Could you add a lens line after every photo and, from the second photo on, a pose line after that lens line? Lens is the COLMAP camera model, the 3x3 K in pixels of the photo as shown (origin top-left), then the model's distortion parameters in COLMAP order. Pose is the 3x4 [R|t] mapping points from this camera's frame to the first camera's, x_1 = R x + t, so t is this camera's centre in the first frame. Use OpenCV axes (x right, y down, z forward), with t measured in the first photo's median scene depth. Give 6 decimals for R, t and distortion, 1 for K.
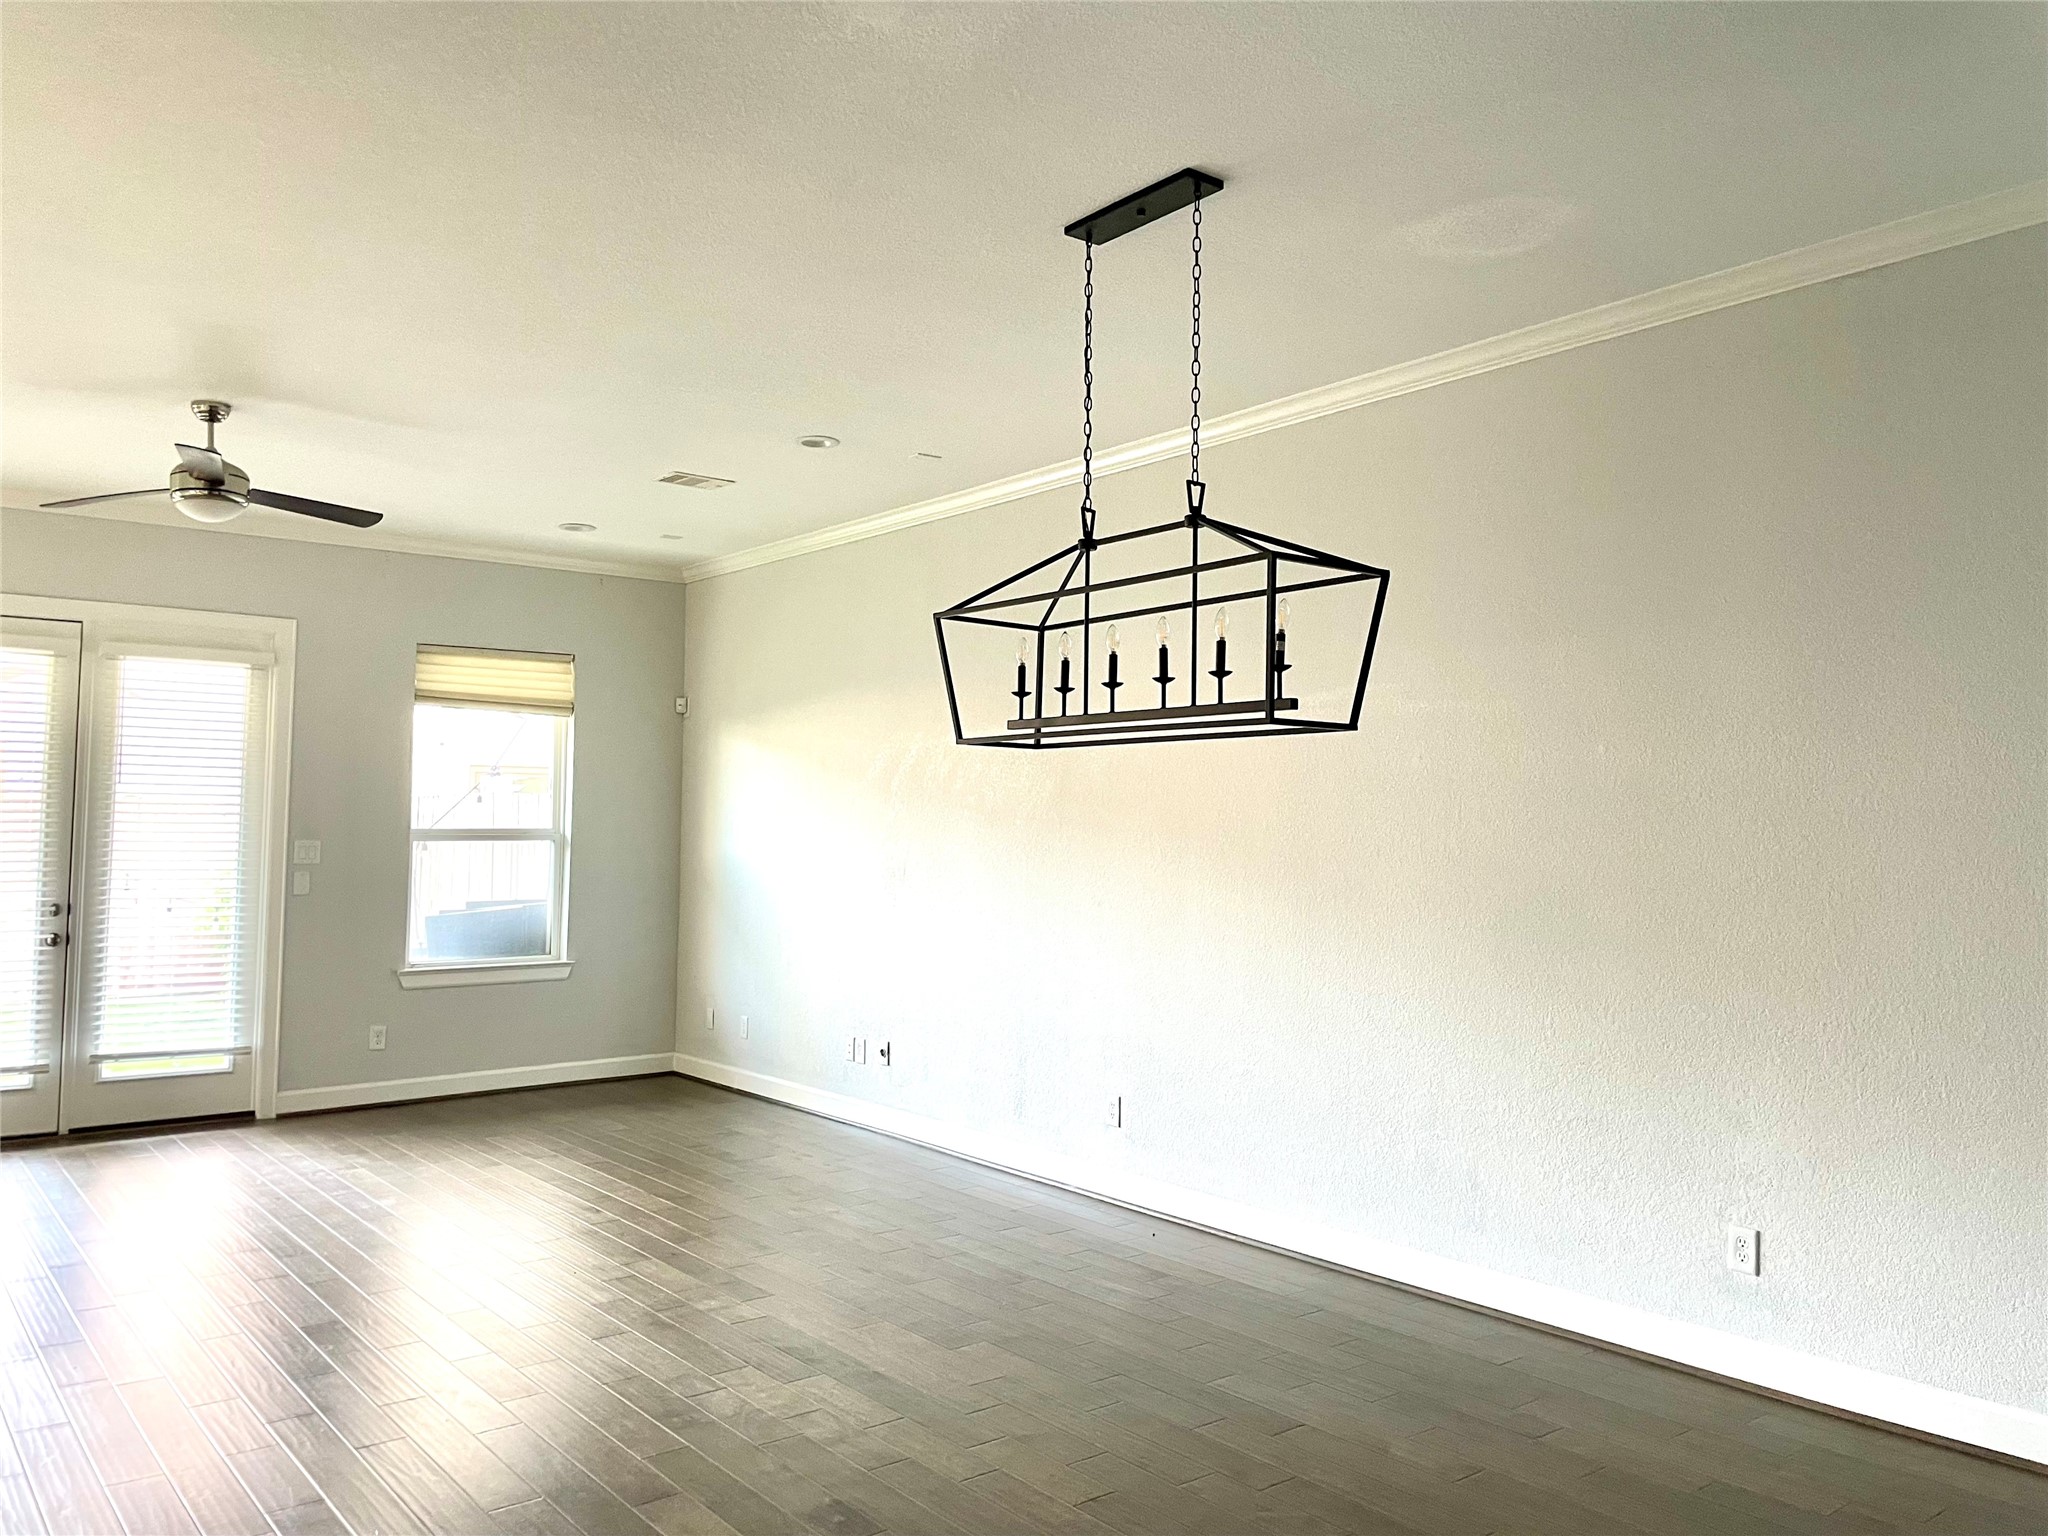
lens RADIAL K [[1507.8, 0, 1035.9], [0, 1507.8, 764.0], [0, 0, 1]] dist [0.026835, -0.025579]
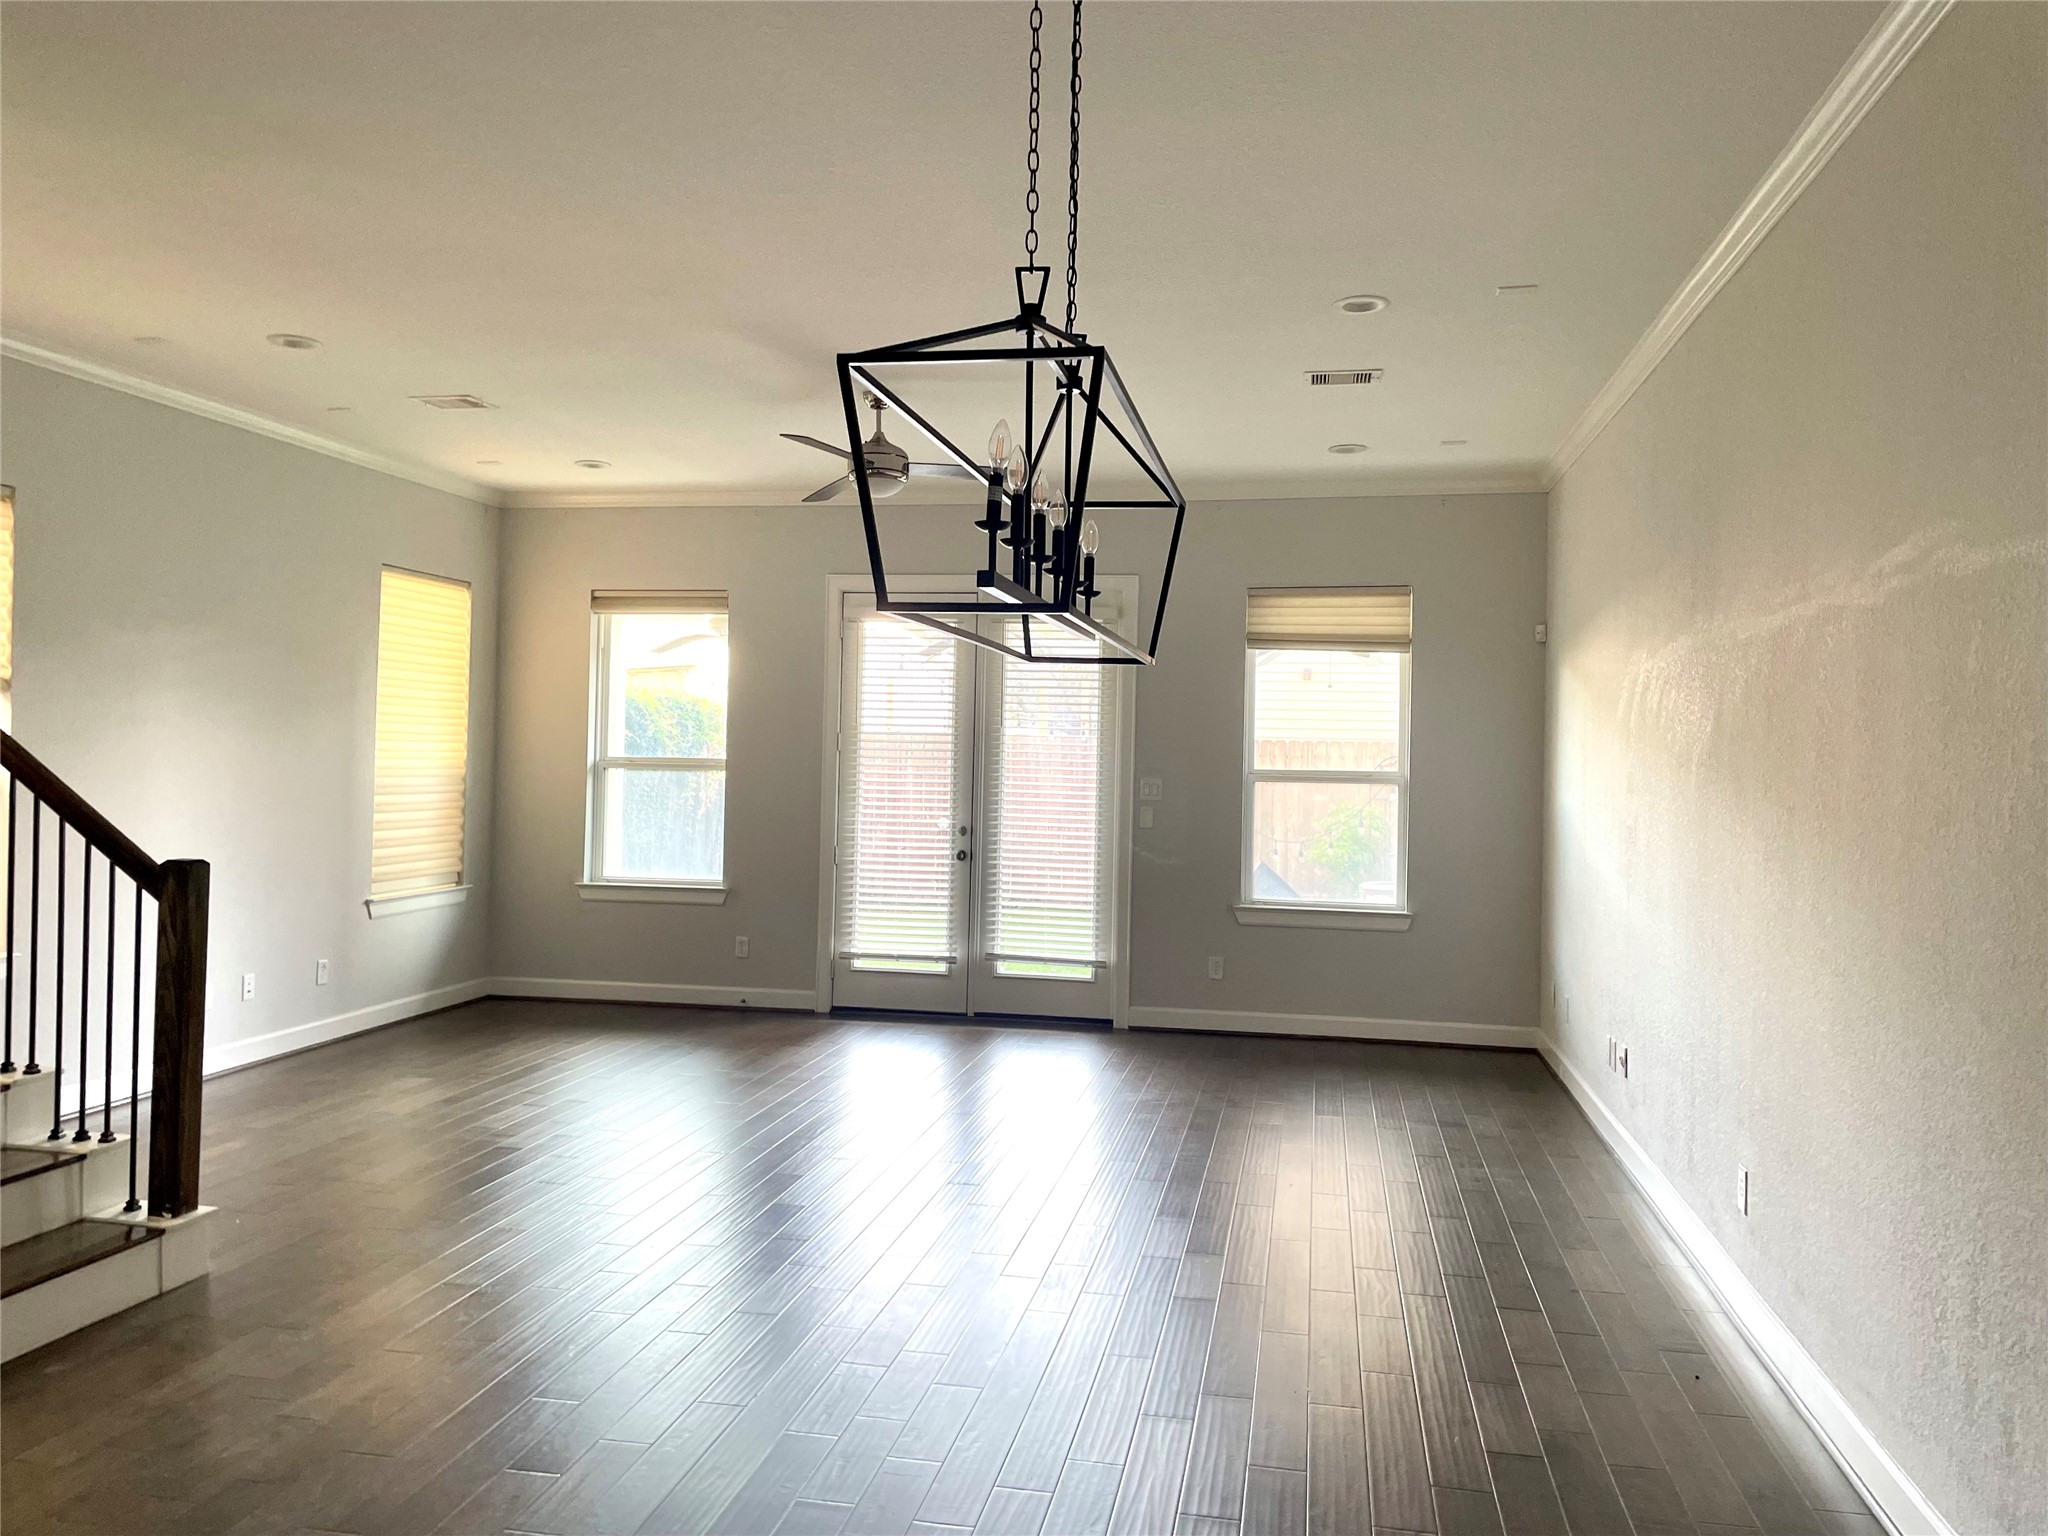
lens RADIAL K [[1507.8, 0, 1024.5], [0, 1507.8, 766.8], [0, 0, 1]] dist [0.026835, -0.025579]
pose [[0.635116, 0.010139, -0.772350, 0.300241], [0.016581, 0.999504, 0.026755, 0.011982], [0.772238, -0.029799, 0.634634, 0.253193]]
